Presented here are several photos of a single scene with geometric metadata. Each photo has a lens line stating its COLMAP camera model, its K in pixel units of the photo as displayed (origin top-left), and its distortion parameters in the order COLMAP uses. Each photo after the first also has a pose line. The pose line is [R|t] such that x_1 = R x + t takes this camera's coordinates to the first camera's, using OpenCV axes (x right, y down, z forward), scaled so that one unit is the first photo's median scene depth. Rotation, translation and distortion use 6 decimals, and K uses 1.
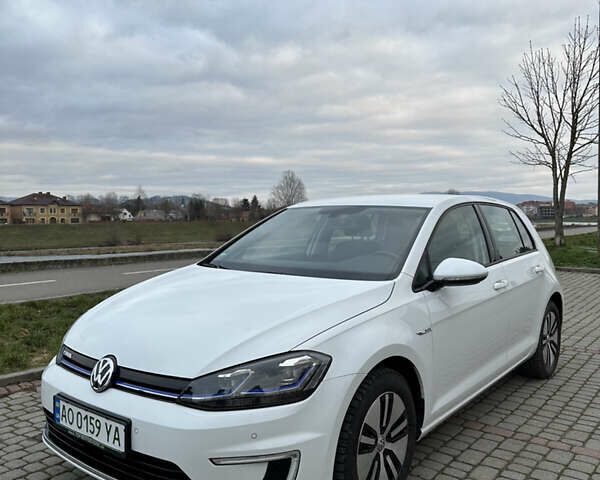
lens RADIAL K [[563.0, 0, 307.8], [0, 563.0, 238.2], [0, 0, 1]] dist [0.131371, -0.257288]
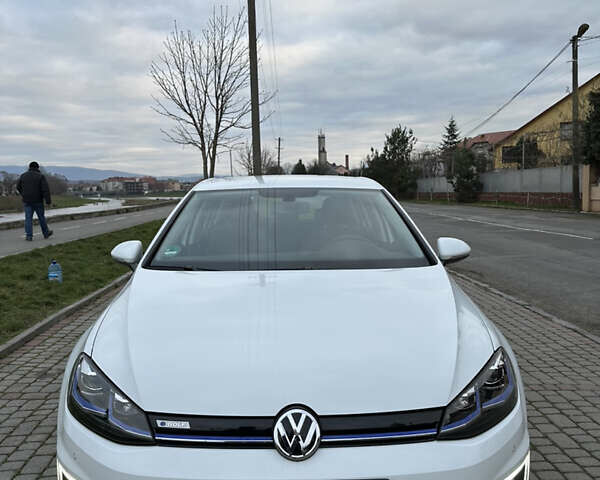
lens RADIAL K [[569.5, 0, 300.0], [0, 569.5, 240.0], [0, 0, 1]] dist [-0.063820, -0.005430]
pose [[0.769893, -0.056148, 0.635698, -0.109741], [0.026211, 0.998064, 0.056410, -0.005380], [-0.637634, -0.026768, 0.769874, 0.065800]]
